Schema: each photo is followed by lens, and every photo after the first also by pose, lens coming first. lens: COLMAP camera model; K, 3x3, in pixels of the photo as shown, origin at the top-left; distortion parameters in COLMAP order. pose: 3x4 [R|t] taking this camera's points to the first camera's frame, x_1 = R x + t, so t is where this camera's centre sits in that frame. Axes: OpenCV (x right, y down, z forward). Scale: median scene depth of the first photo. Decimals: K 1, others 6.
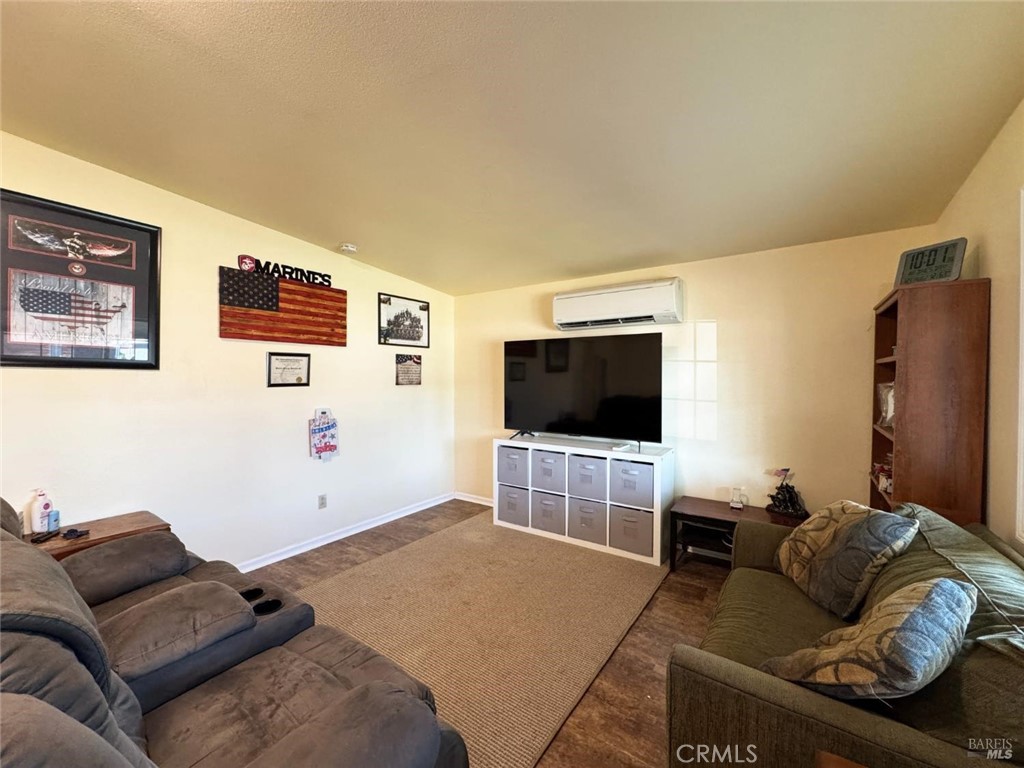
lens RADIAL K [[409.1, 0, 510.9], [0, 409.1, 384.6], [0, 0, 1]] dist [-0.003912, 0.000525]
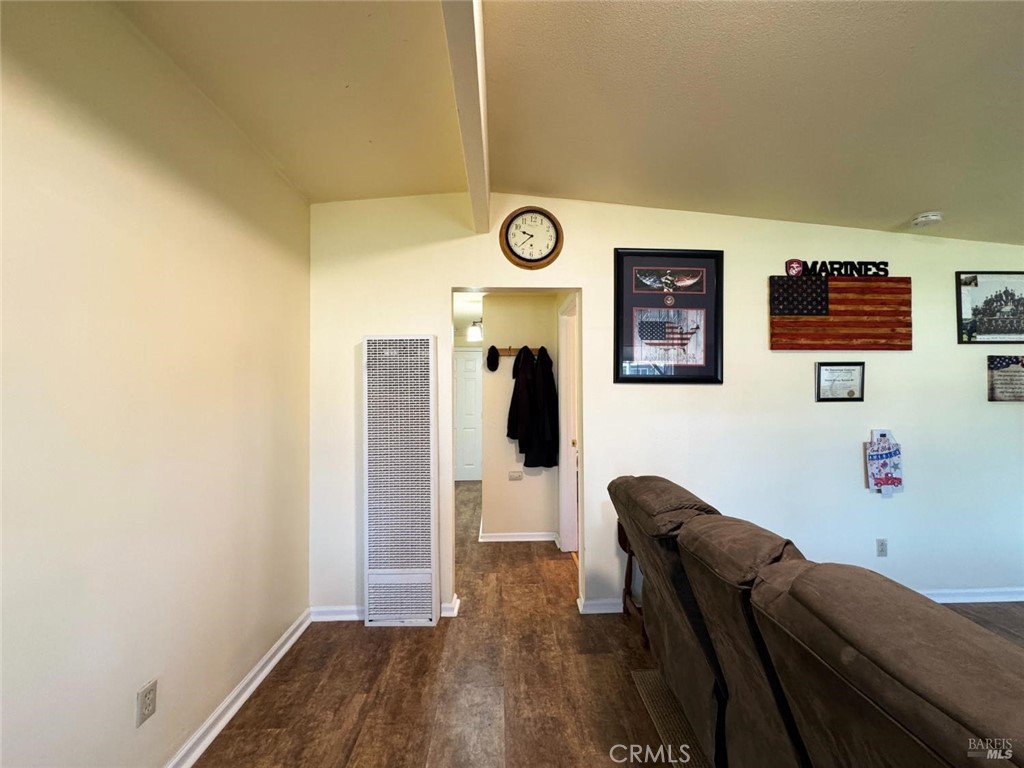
lens RADIAL K [[409.1, 0, 512.5], [0, 409.1, 384.9], [0, 0, 1]] dist [-0.003912, 0.000525]
pose [[0.600699, -0.017151, -0.799292, -0.272730], [-0.009589, 0.999543, -0.028655, 0.001054], [0.799418, 0.024878, 0.600260, -0.055324]]
